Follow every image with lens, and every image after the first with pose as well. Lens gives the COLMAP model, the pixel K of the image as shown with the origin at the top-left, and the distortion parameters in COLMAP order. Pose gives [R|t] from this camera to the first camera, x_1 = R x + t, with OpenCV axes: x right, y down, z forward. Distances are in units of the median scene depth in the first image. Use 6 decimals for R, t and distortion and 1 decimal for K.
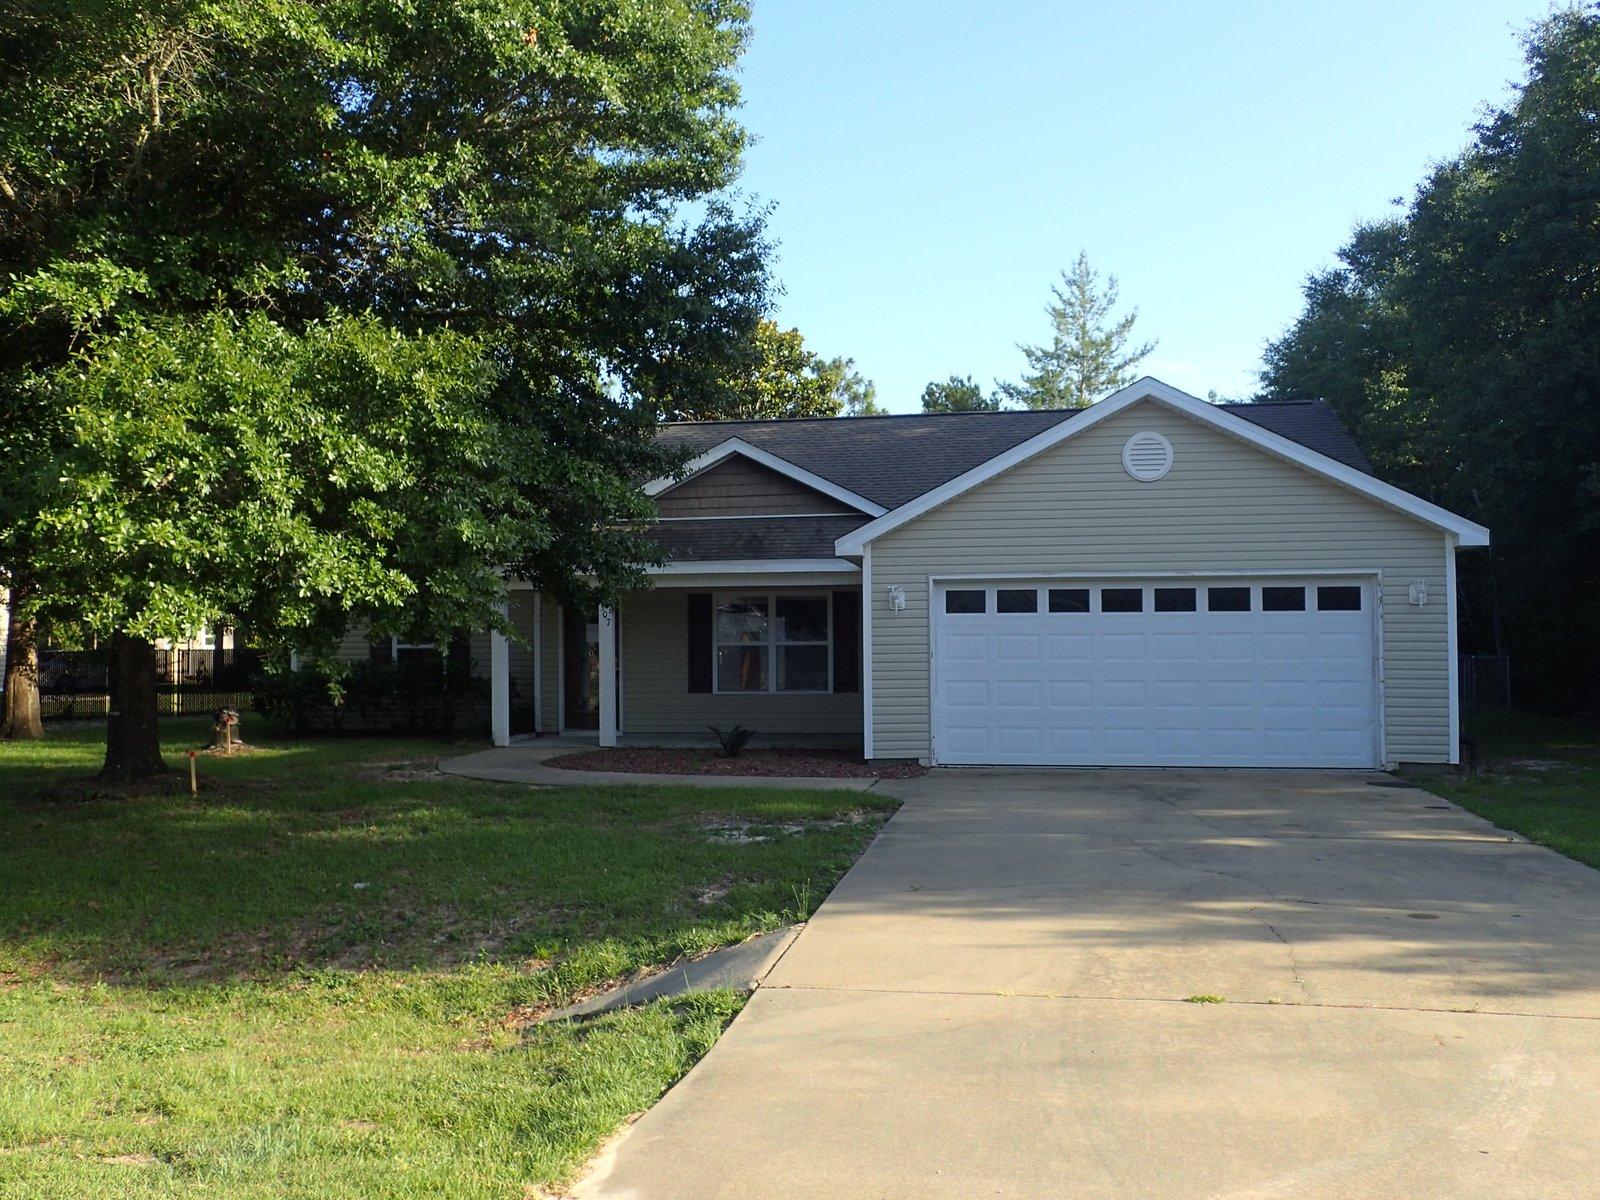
lens RADIAL K [[1393.2, 0, 800.0], [0, 1393.2, 600.0], [0, 0, 1]] dist [-0.006760, -0.000799]
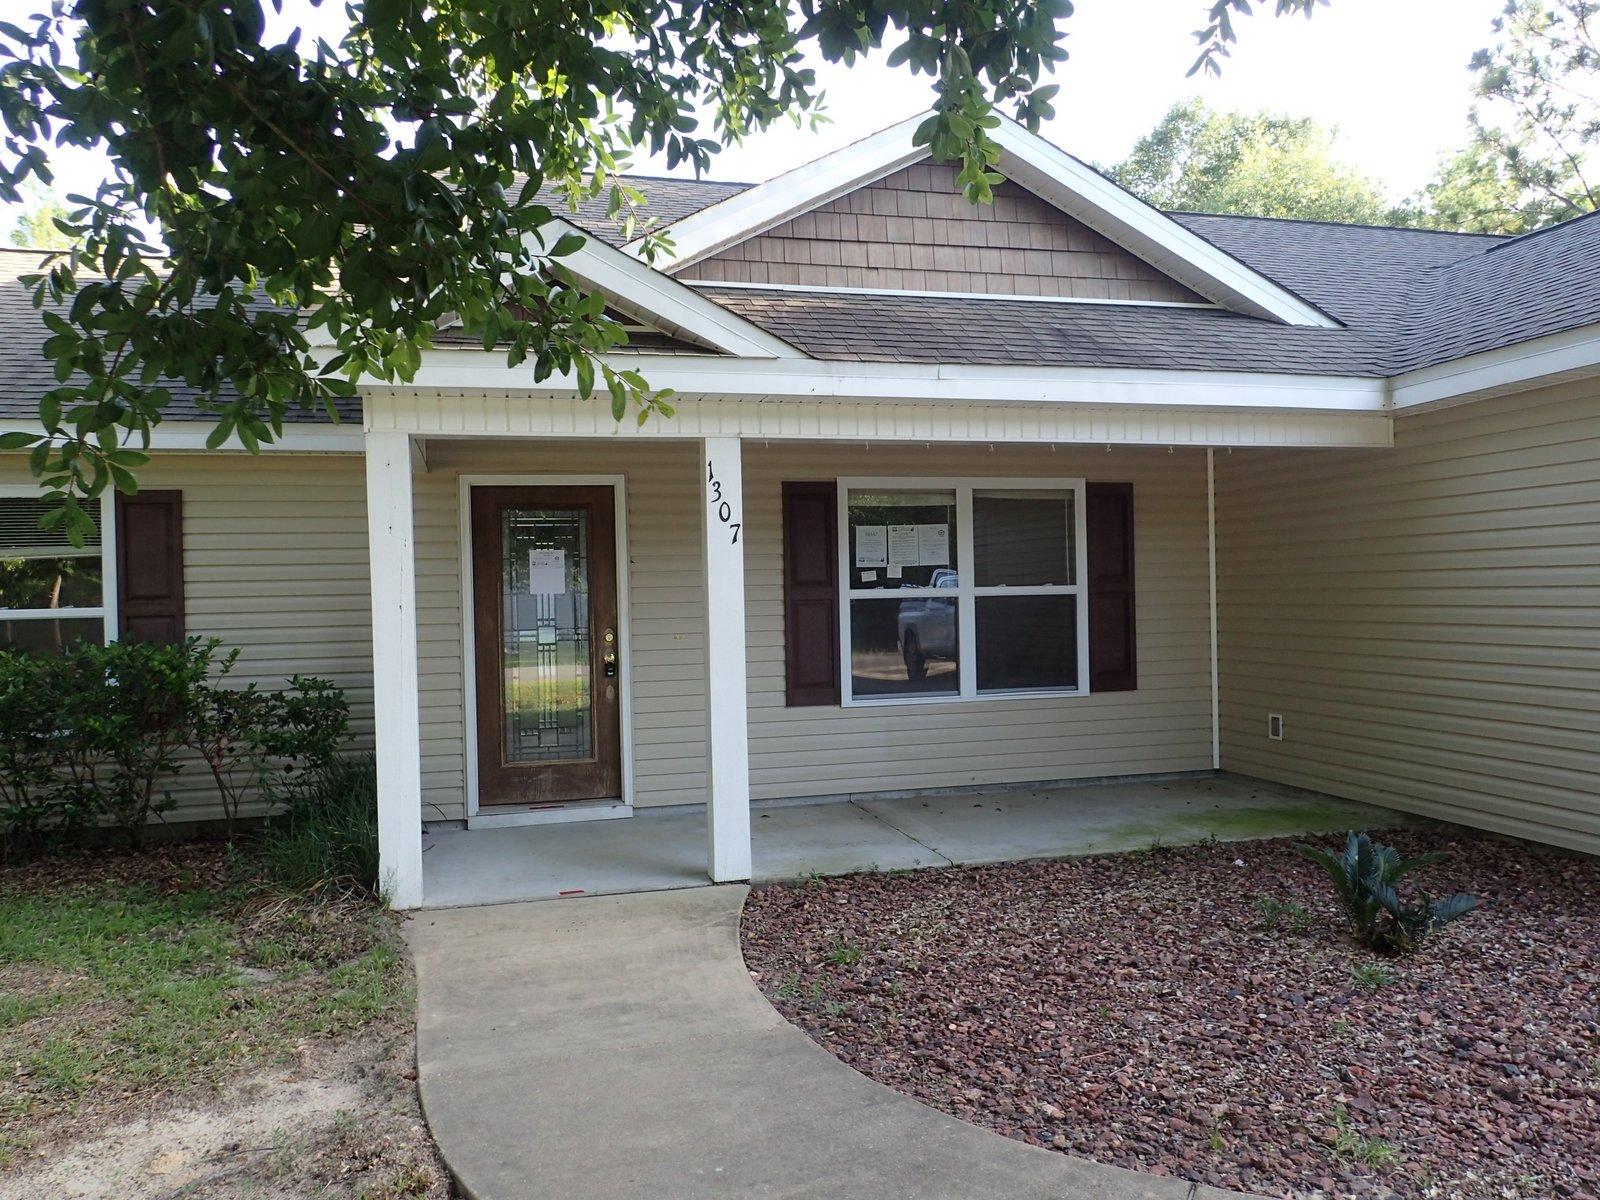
lens RADIAL K [[1189.9, 0, 805.5], [0, 1189.9, 604.5], [0, 0, 1]] dist [0.000642, 0.000160]
pose [[0.909197, -0.013274, 0.416155, -0.292026], [0.001055, 0.999562, 0.029577, 0.029500], [-0.416365, -0.026452, 0.908813, 0.841331]]
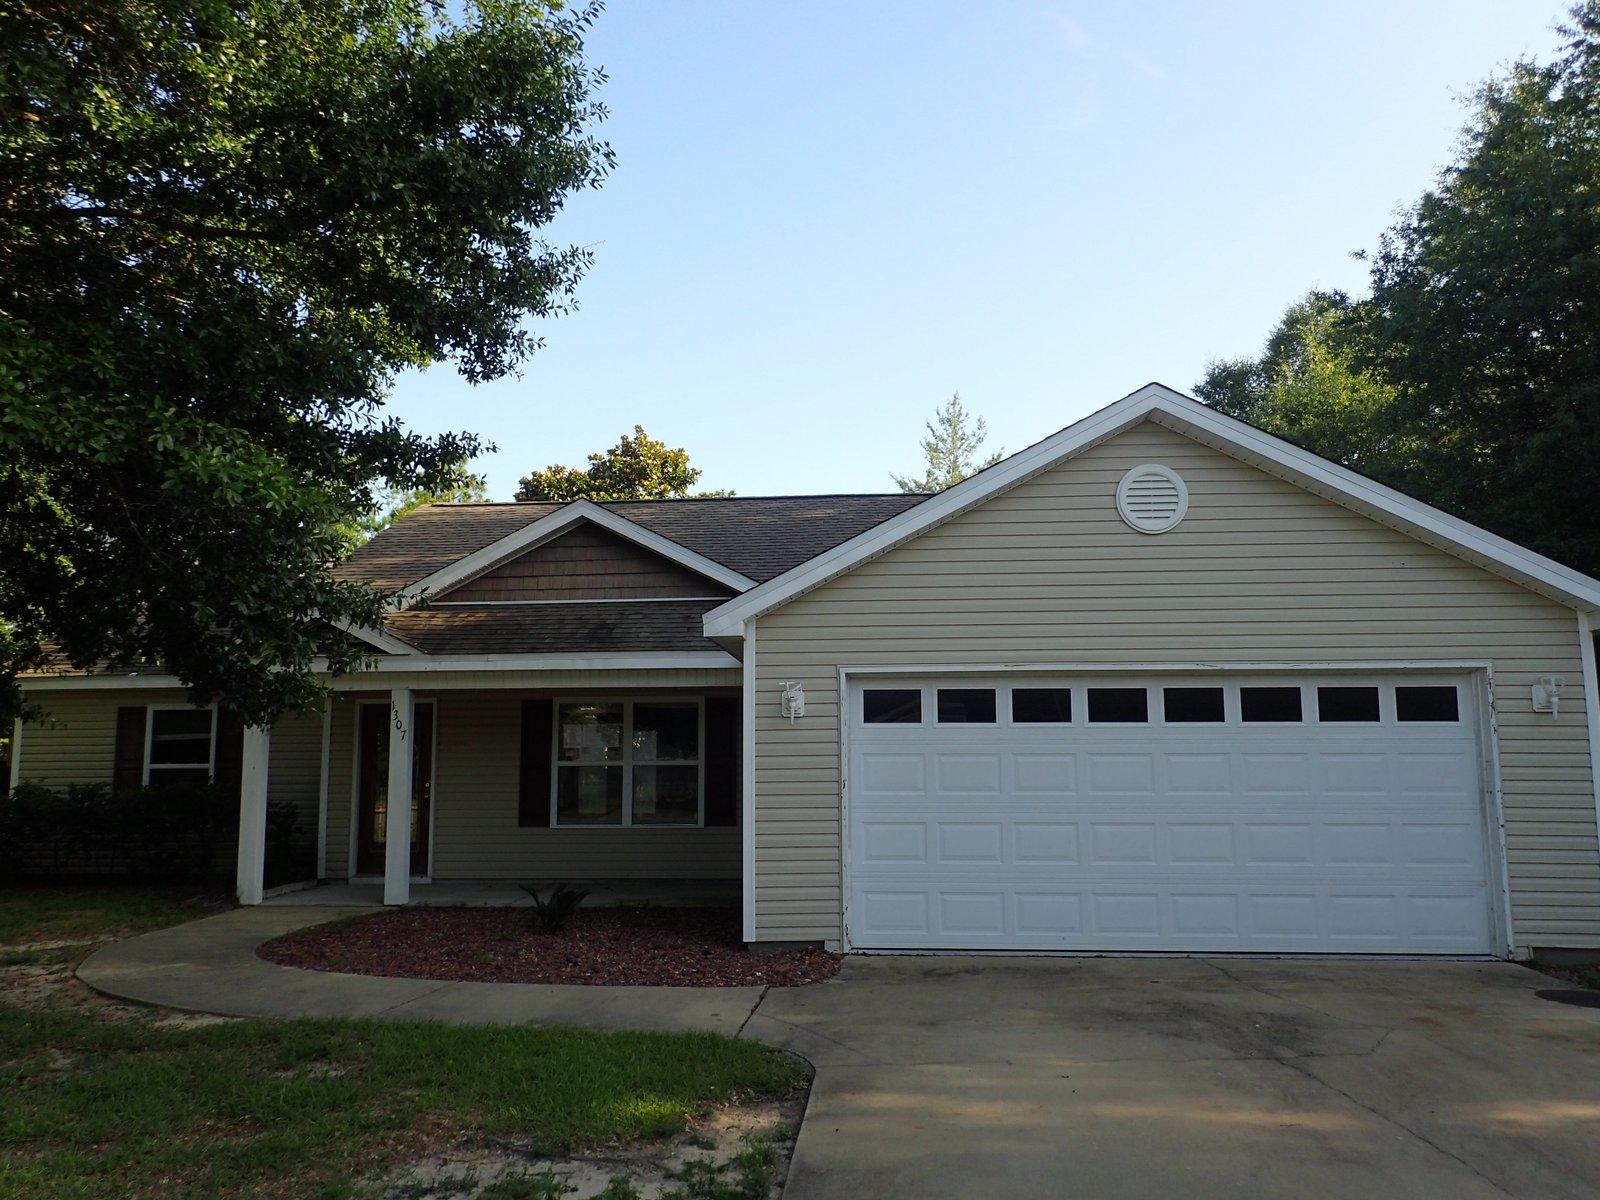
lens RADIAL K [[1189.9, 0, 805.5], [0, 1189.9, 604.5], [0, 0, 1]] dist [0.000642, 0.000160]
pose [[0.995382, 0.015388, 0.094751, 0.018767], [-0.006014, 0.995125, -0.098433, 0.009119], [-0.095803, 0.097409, 0.990623, 0.399521]]
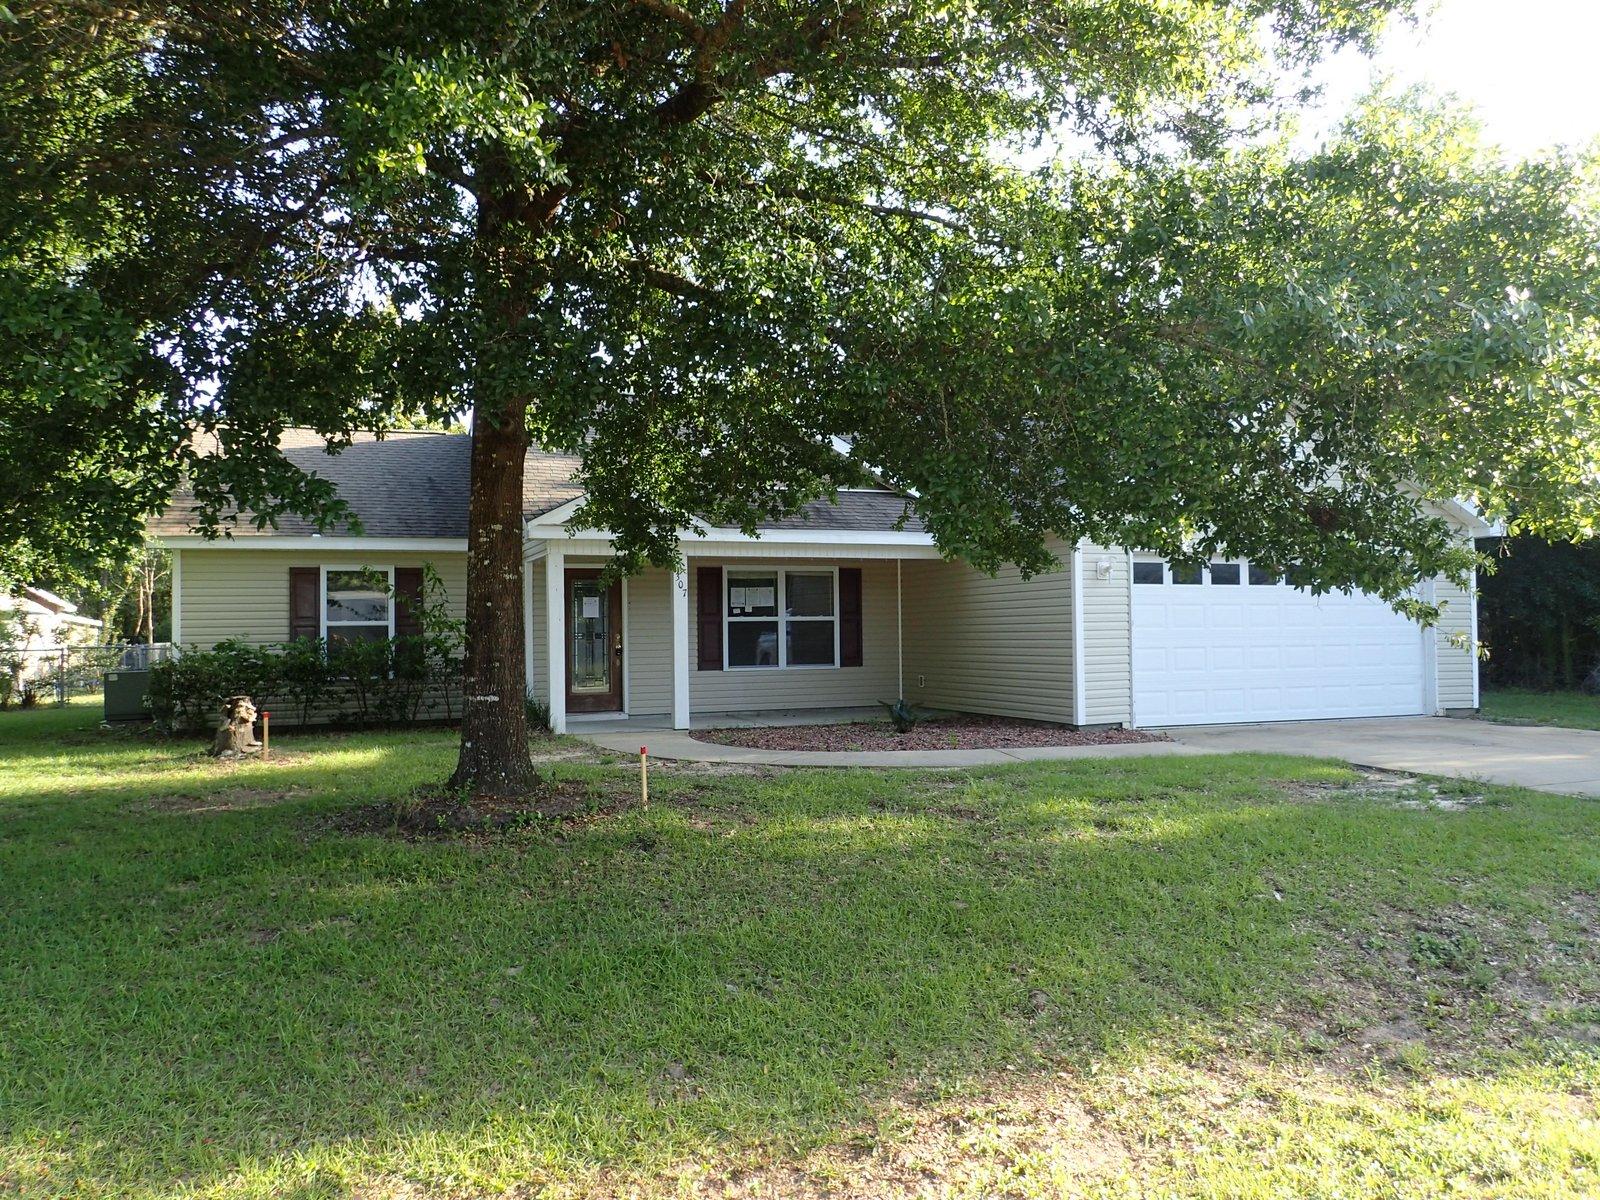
lens RADIAL K [[1189.9, 0, 805.5], [0, 1189.9, 604.5], [0, 0, 1]] dist [0.000642, 0.000160]
pose [[0.859550, 0.009601, 0.510961, -0.551747], [-0.010241, 0.999946, -0.001562, 0.027680], [-0.510948, -0.003890, 0.859603, 0.336784]]
